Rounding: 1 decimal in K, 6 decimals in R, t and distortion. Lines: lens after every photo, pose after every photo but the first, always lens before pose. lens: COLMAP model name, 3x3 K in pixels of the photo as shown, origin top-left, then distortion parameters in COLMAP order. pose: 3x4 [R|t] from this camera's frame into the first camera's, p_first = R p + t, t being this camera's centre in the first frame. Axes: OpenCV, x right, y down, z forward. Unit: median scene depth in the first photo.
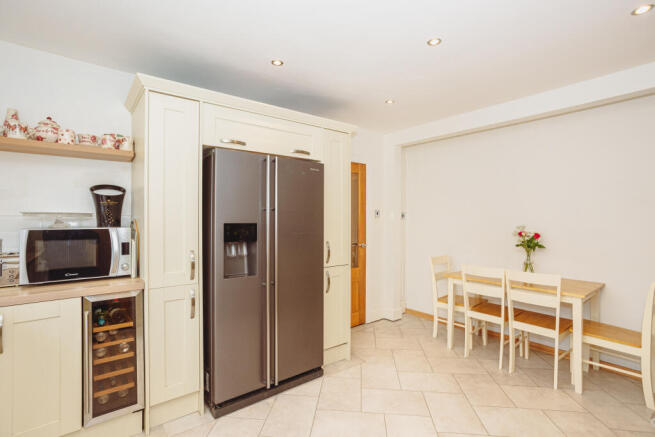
lens RADIAL K [[319.6, 0, 327.5], [0, 319.6, 218.5], [0, 0, 1]] dist [-0.001362, 0.000000]
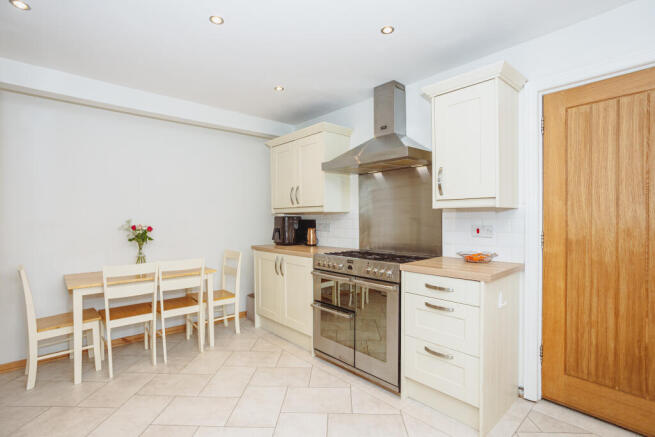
lens RADIAL K [[319.6, 0, 327.5], [0, 319.6, 218.5], [0, 0, 1]] dist [-0.001362, 0.000000]
pose [[-0.063327, -0.004606, 0.997982, -0.460351], [-0.000754, 0.999989, 0.004568, 0.016708], [-0.997993, -0.000463, -0.063329, 0.524415]]
